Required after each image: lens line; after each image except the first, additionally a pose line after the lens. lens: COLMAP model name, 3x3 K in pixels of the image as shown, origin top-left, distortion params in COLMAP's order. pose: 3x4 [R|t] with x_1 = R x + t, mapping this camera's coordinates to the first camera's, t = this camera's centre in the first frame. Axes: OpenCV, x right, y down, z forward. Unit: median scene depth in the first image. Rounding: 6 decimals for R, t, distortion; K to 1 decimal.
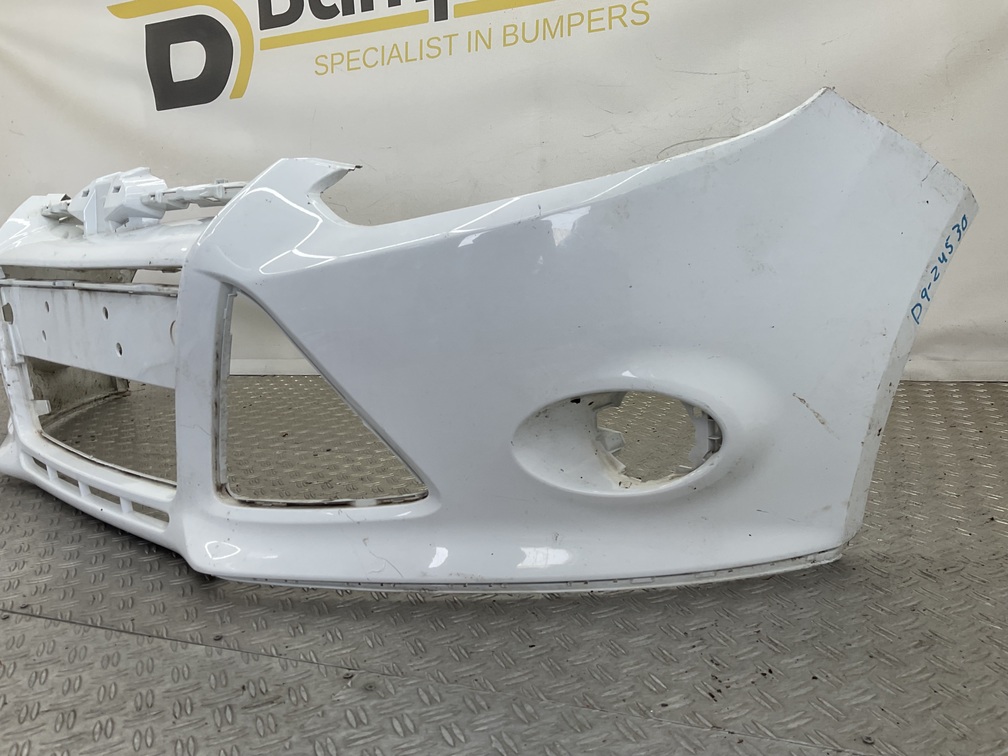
lens RADIAL K [[819.8, 0, 506.0], [0, 819.8, 374.4], [0, 0, 1]] dist [0.077631, -0.135404]
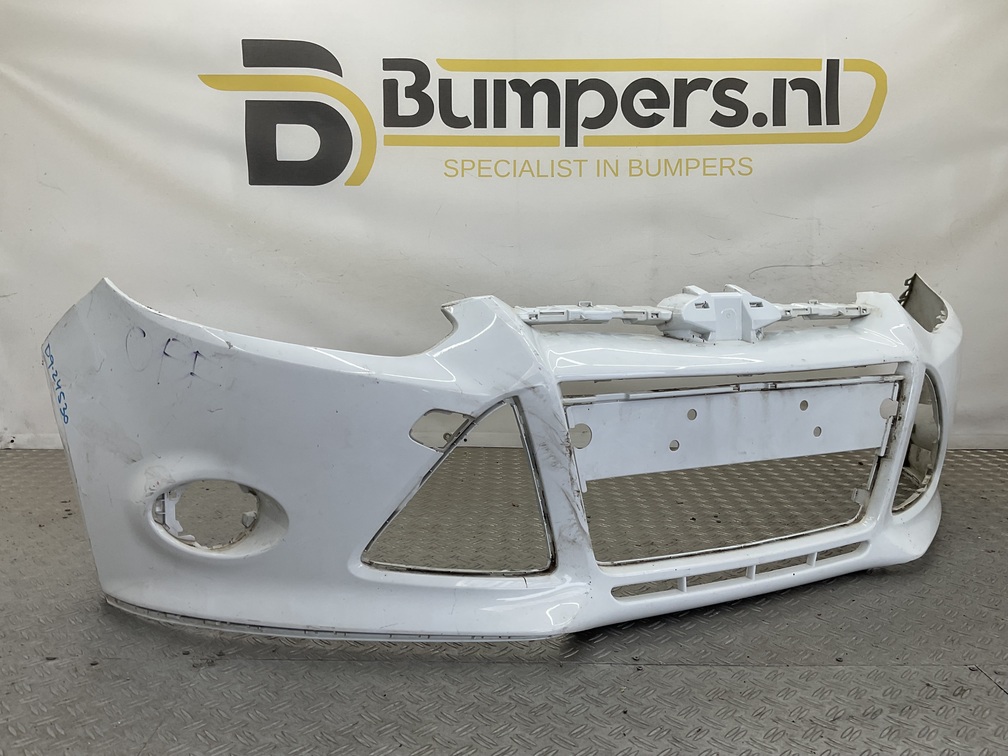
lens RADIAL K [[819.8, 0, 502.3], [0, 819.8, 374.2], [0, 0, 1]] dist [0.077631, -0.135404]
pose [[0.926562, 0.020232, 0.375598, -0.838584], [0.005847, 0.997657, -0.068165, -0.033528], [-0.376097, 0.065355, 0.924273, -0.039016]]
